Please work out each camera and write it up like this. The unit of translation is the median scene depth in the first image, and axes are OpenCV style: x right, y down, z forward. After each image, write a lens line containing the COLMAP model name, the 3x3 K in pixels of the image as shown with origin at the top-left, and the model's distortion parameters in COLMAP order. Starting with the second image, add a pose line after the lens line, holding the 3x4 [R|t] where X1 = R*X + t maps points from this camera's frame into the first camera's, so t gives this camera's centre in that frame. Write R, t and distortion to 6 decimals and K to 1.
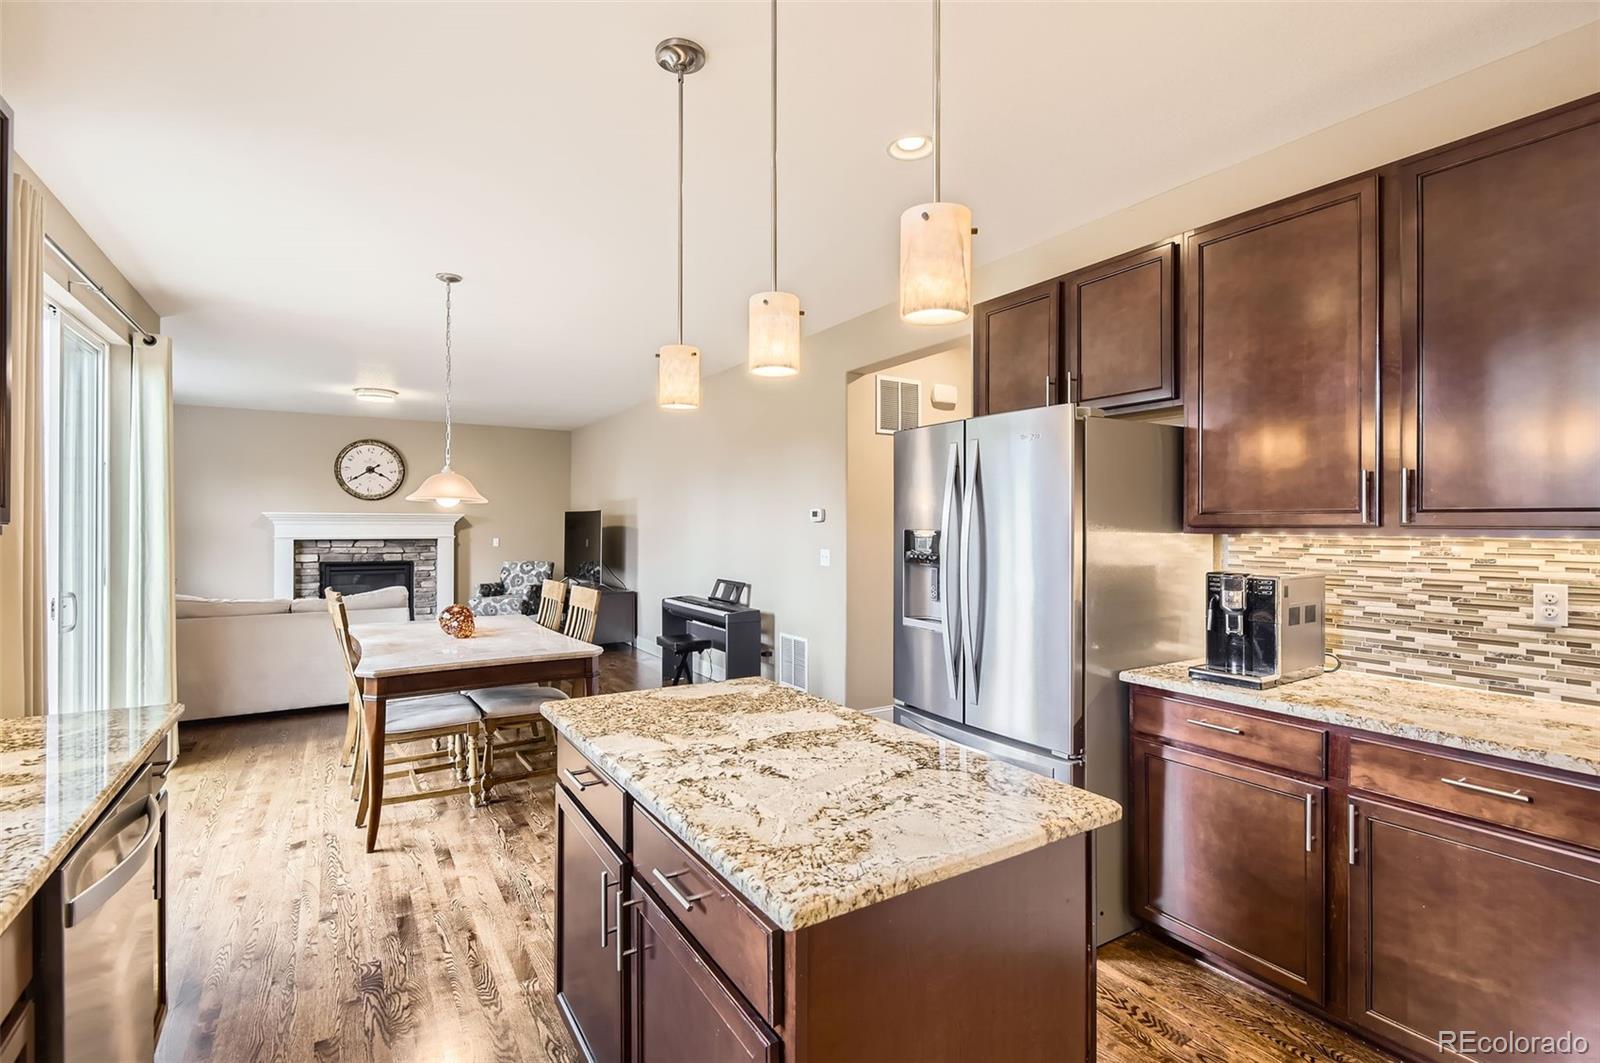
lens RADIAL K [[727.9, 0, 800.0], [0, 727.9, 531.5], [0, 0, 1]] dist [0.000416, 0.000018]
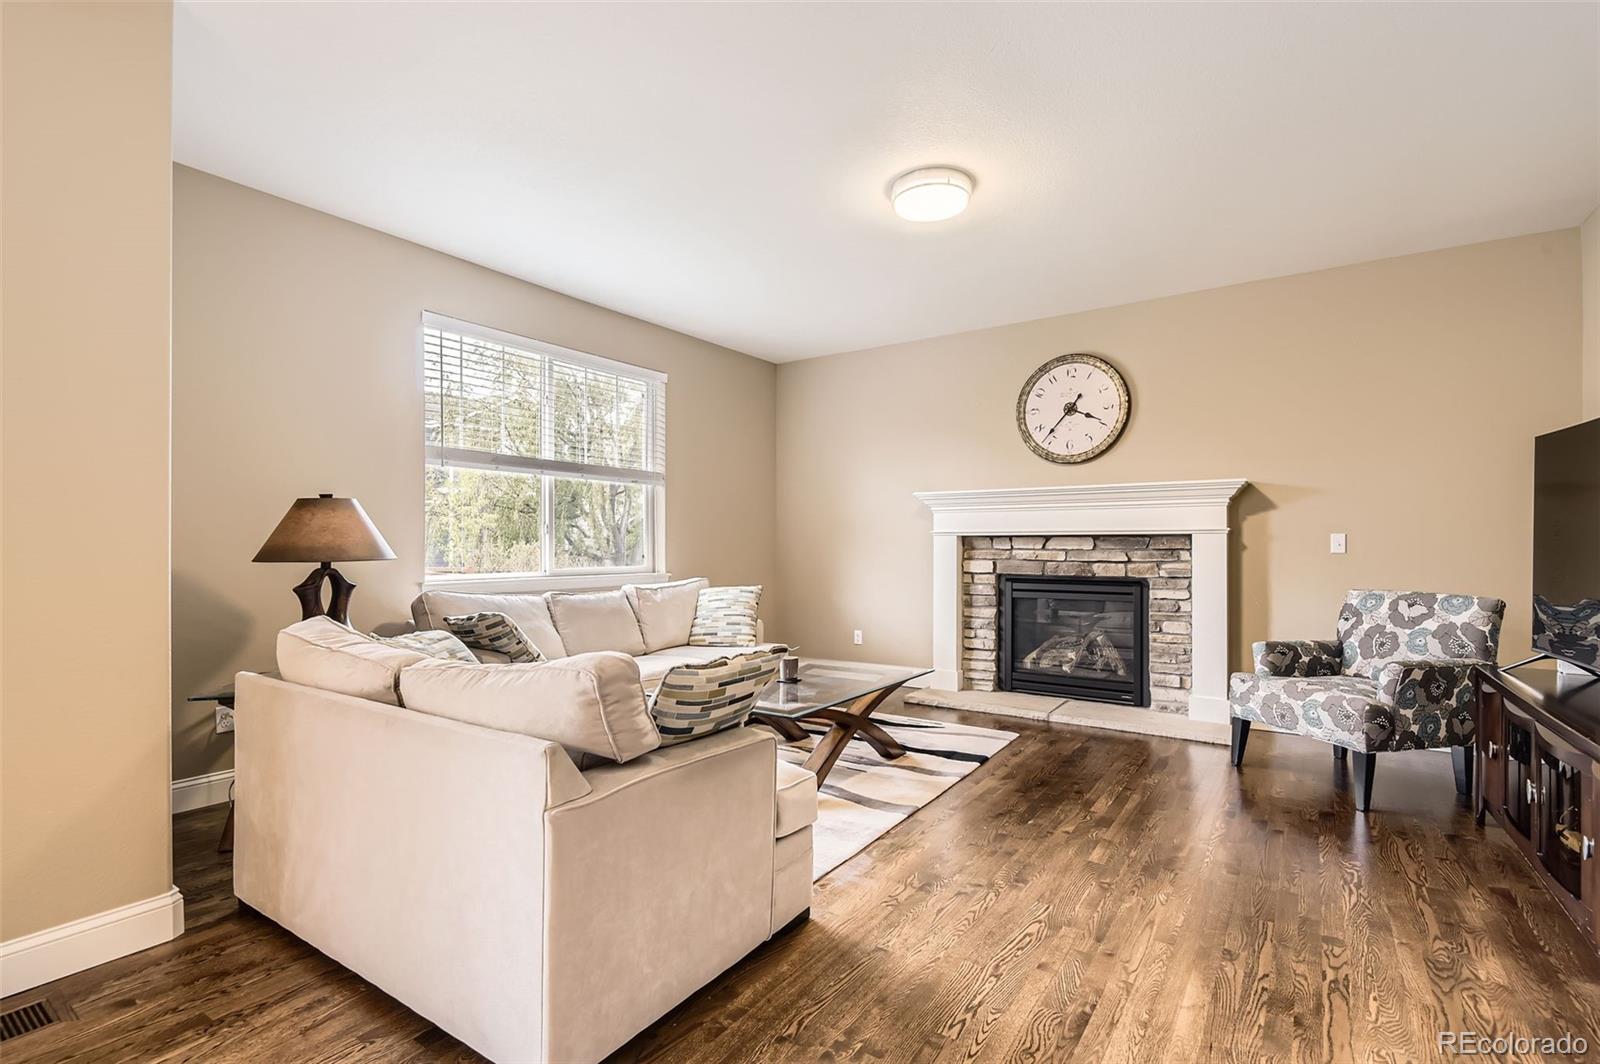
lens RADIAL K [[740.8, 0, 803.2], [0, 740.8, 536.5], [0, 0, 1]] dist [0.000644, -0.000406]
pose [[0.395748, -0.010808, -0.918295, -0.158516], [-0.005377, 0.999886, -0.014085, 0.020298], [0.918343, 0.010511, 0.395645, 0.592742]]
